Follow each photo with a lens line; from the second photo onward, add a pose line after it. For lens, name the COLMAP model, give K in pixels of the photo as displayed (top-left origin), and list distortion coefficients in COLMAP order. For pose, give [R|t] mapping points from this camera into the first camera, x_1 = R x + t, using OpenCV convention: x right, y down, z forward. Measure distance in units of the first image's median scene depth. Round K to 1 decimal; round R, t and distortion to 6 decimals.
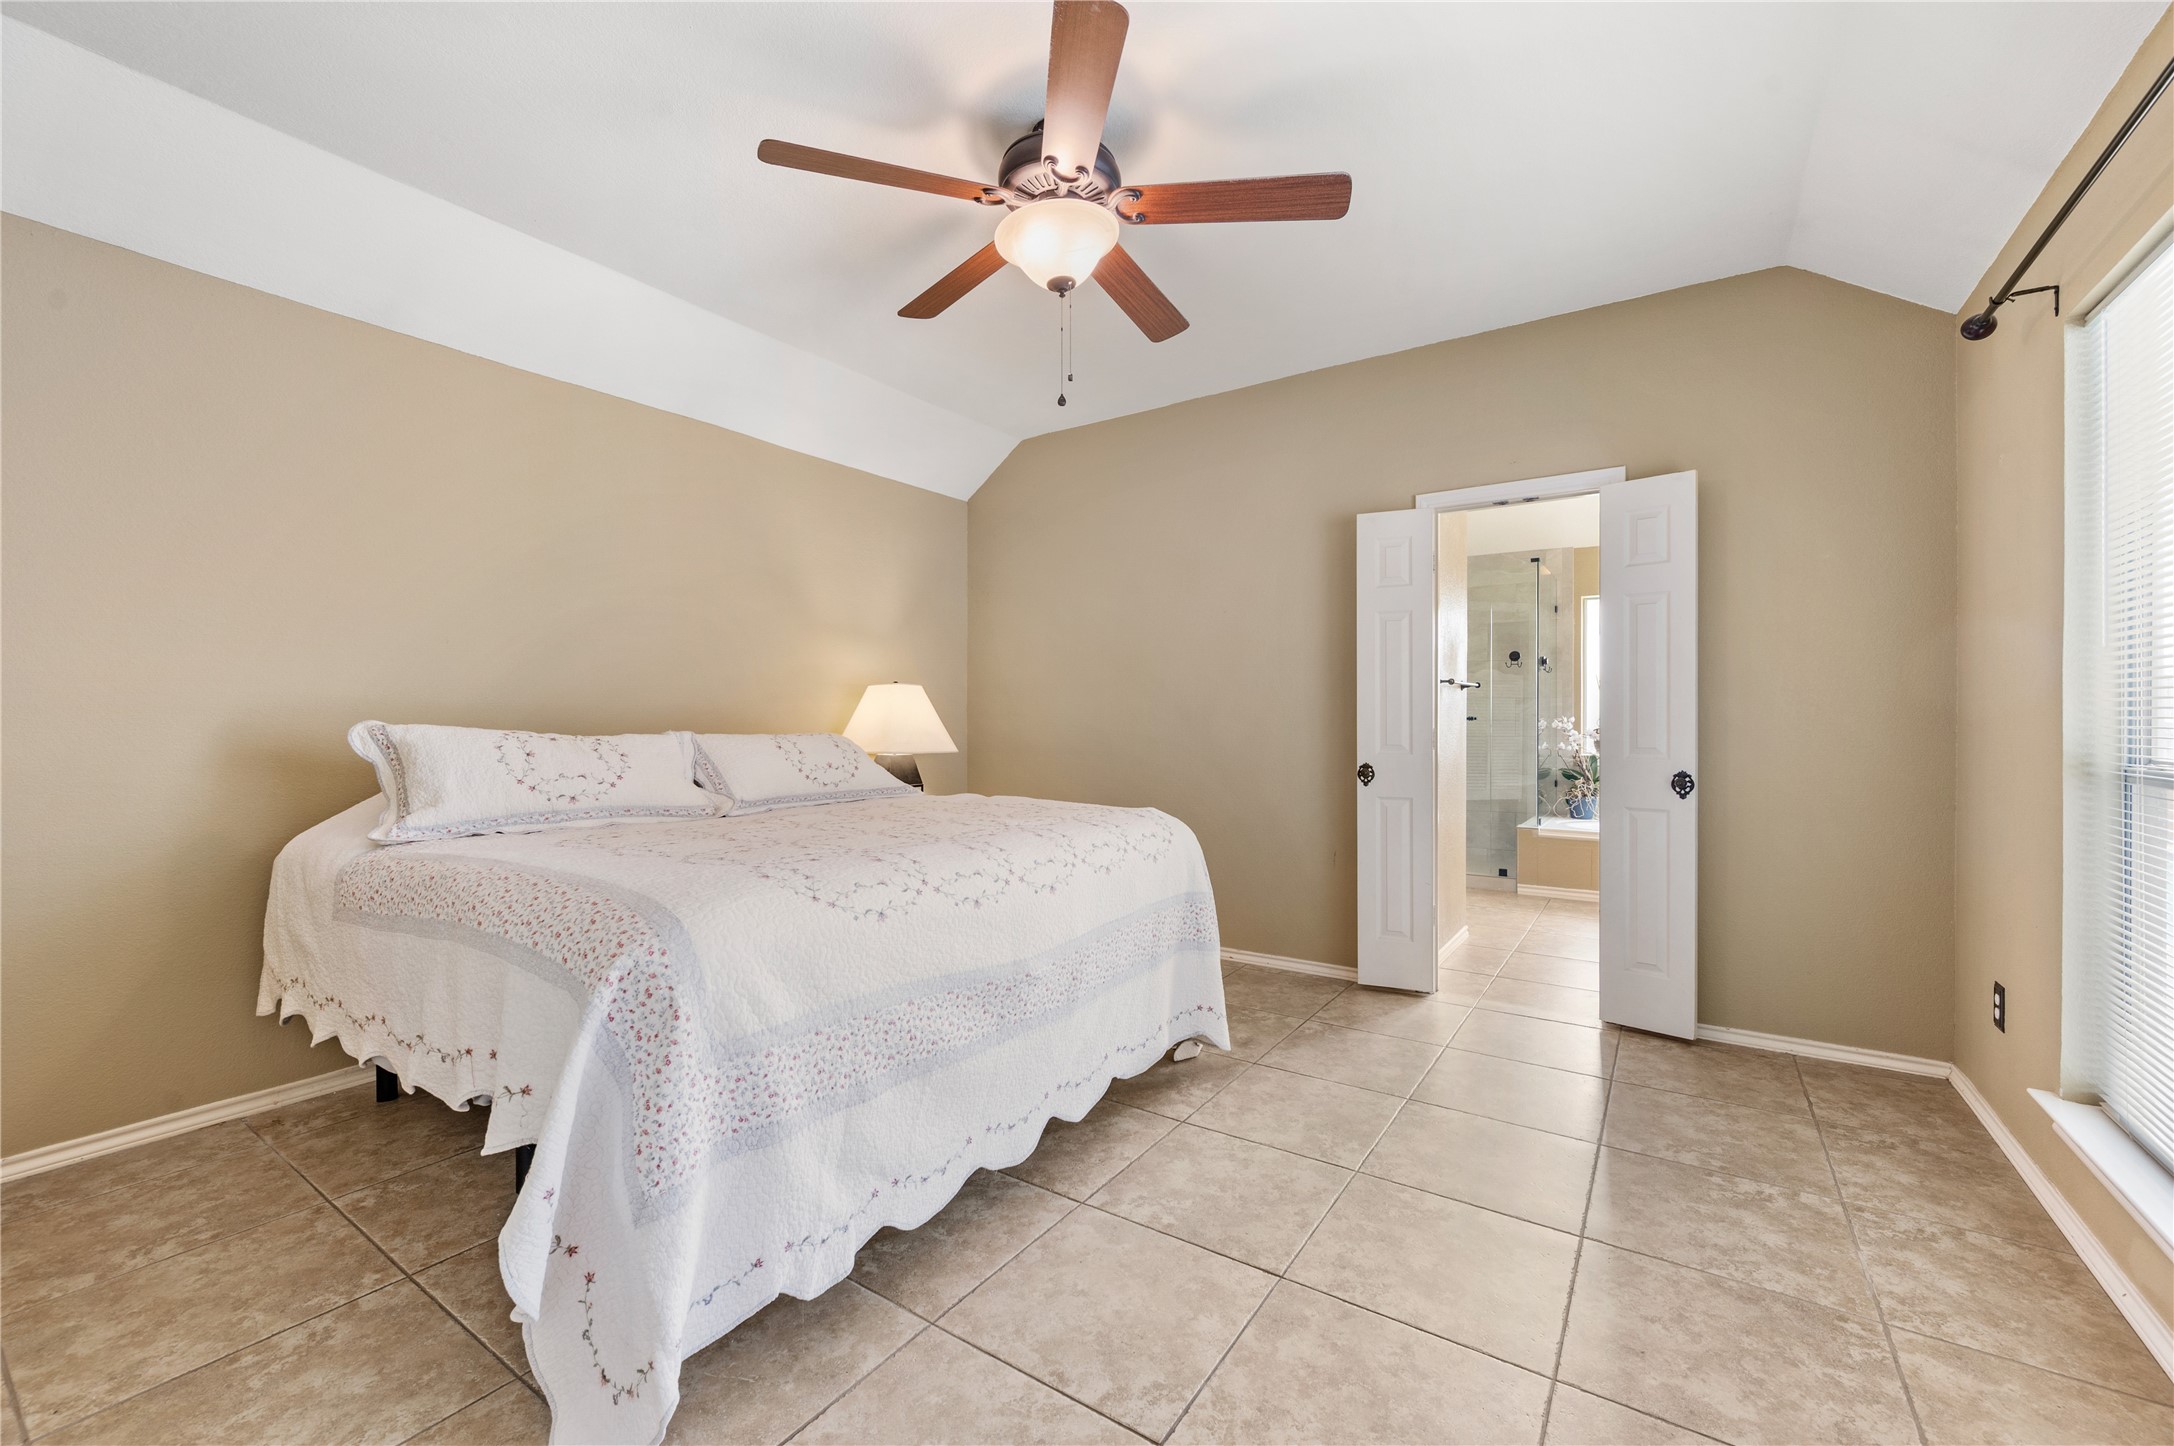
lens RADIAL K [[869.5, 0, 1087.0], [0, 869.5, 723.0], [0, 0, 1]] dist [0.000236, -0.000036]
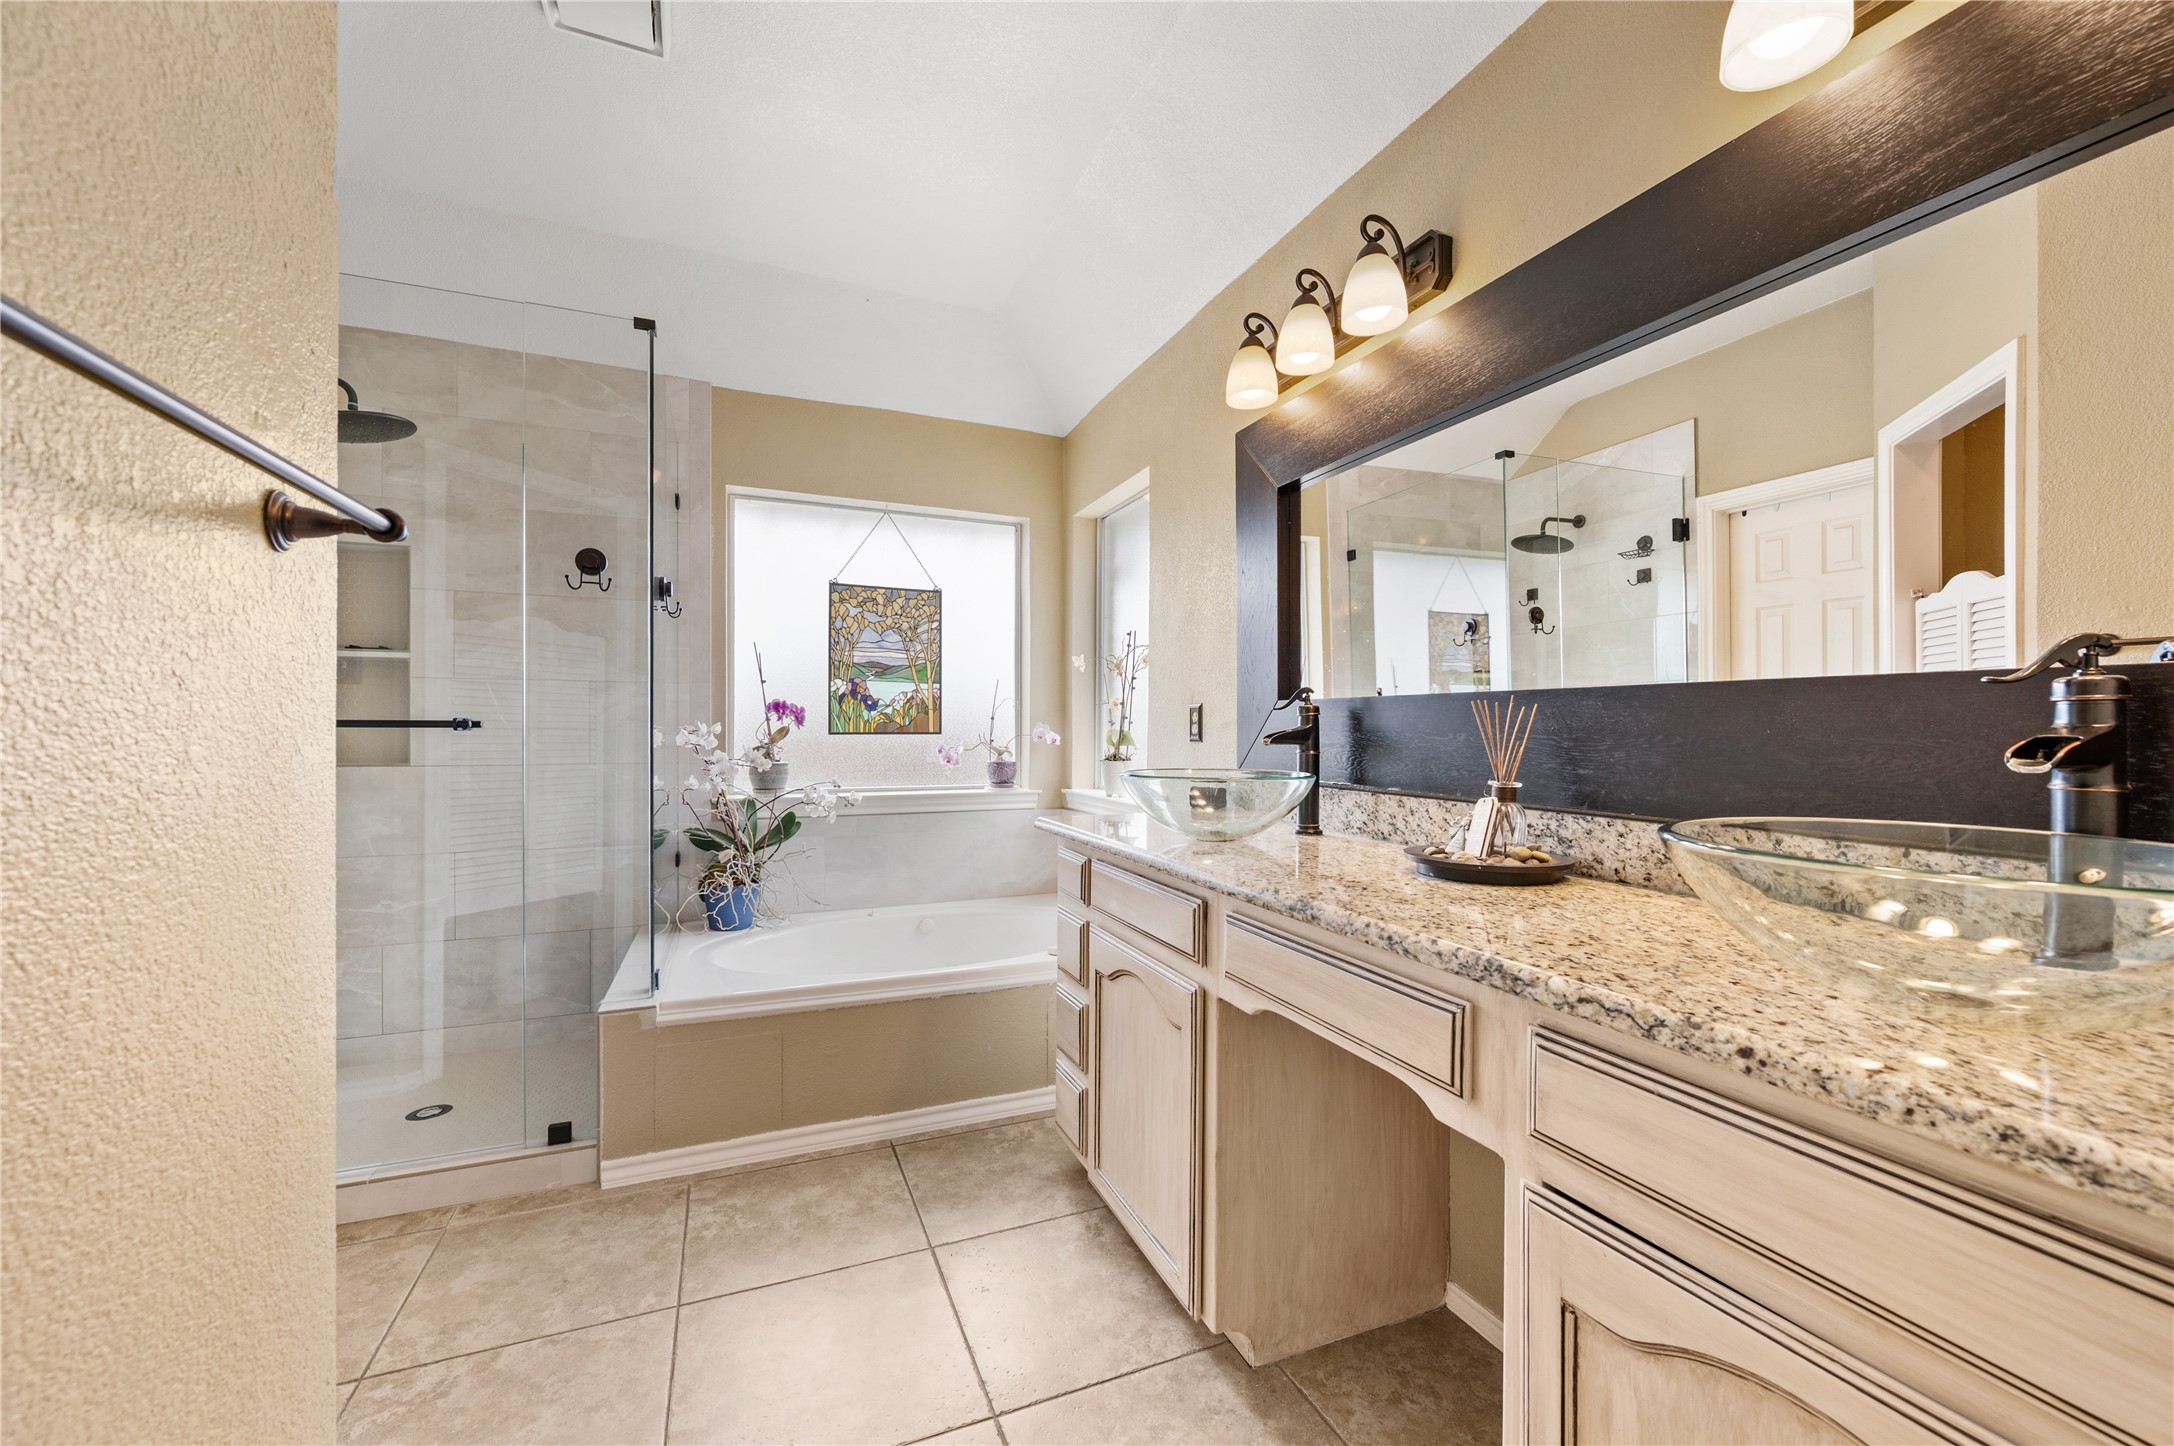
lens RADIAL K [[869.5, 0, 1087.0], [0, 869.5, 723.0], [0, 0, 1]] dist [0.000236, -0.000036]
pose [[0.551790, 0.000721, 0.833983, 0.270292], [0.000896, 0.999999, -0.001457, -0.005321], [-0.833983, 0.001551, 0.551788, 0.560710]]
